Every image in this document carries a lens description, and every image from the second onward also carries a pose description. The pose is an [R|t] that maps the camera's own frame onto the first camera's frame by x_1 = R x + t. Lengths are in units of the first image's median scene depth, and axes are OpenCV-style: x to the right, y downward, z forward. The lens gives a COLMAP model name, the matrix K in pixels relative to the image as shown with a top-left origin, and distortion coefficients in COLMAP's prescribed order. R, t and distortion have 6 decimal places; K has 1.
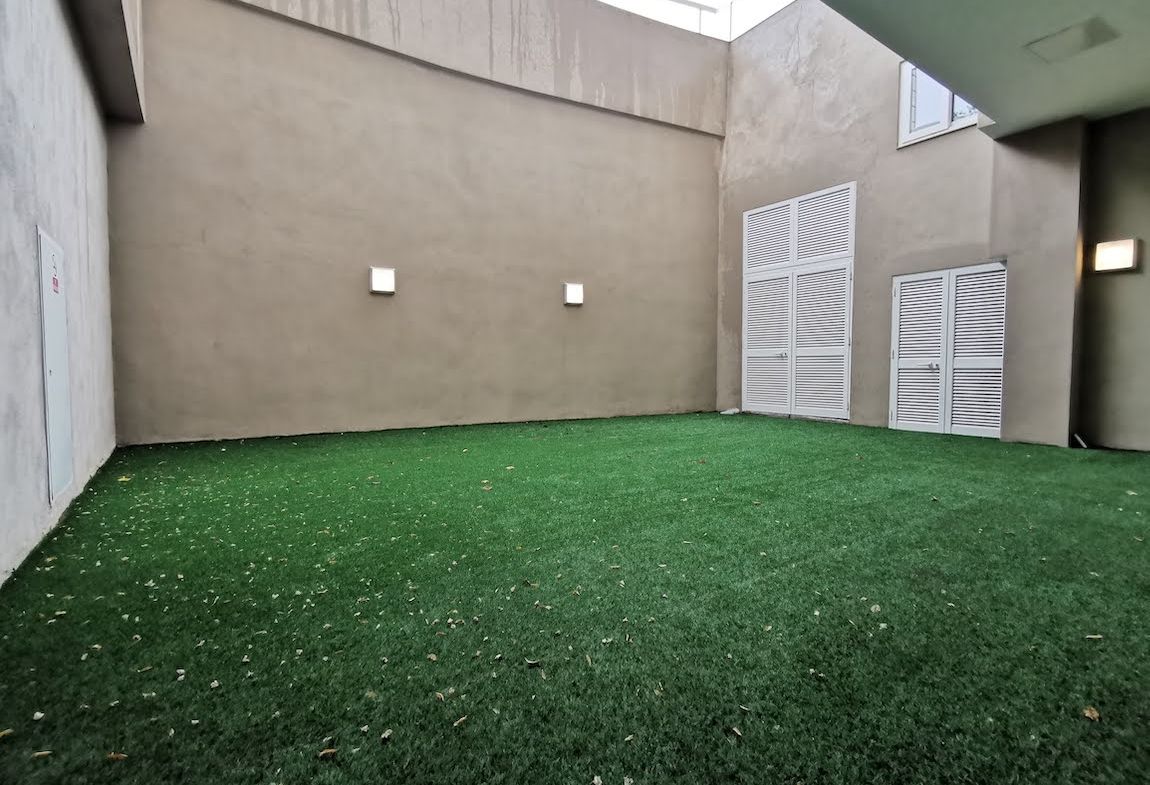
lens RADIAL K [[533.3, 0, 587.5], [0, 533.3, 387.2], [0, 0, 1]] dist [0.024216, -0.015605]
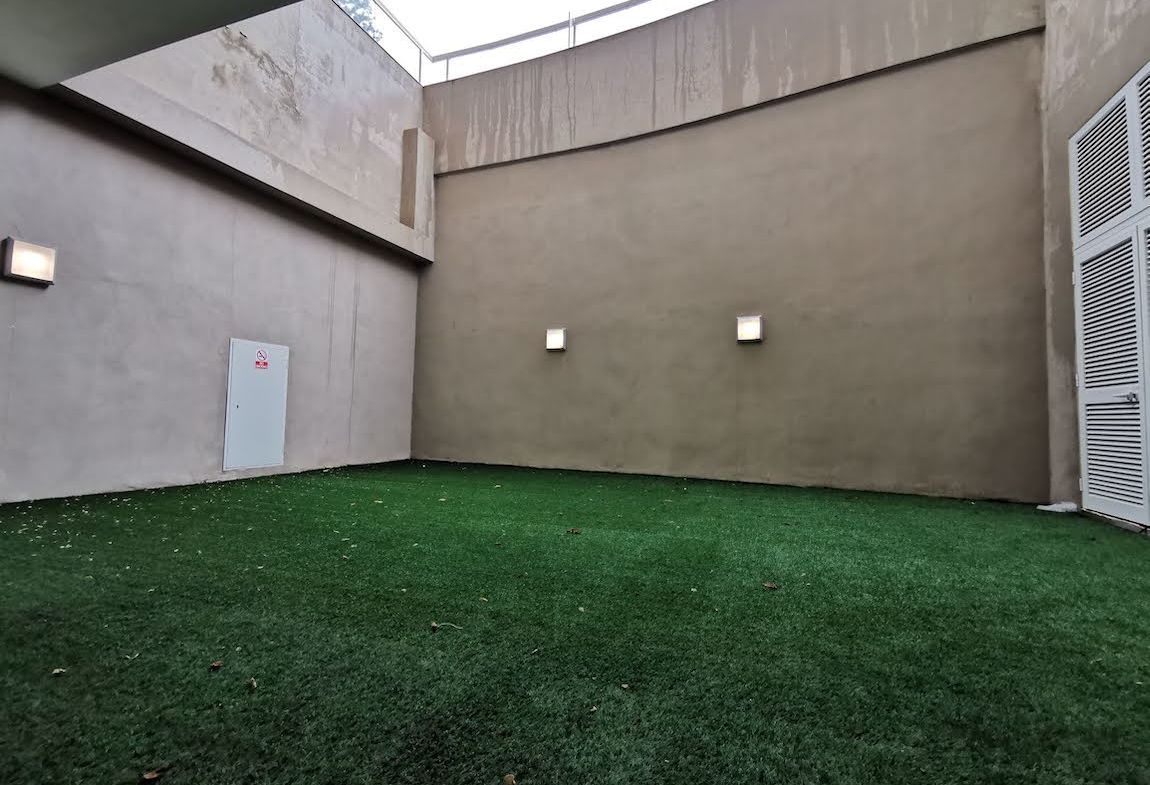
lens RADIAL K [[533.3, 0, 579.8], [0, 533.3, 385.2], [0, 0, 1]] dist [0.024216, -0.015605]
pose [[0.550852, -0.037490, -0.833760, 0.548518], [-0.052846, 0.995419, -0.079674, -0.008786], [0.832928, 0.087950, 0.546348, 0.362879]]
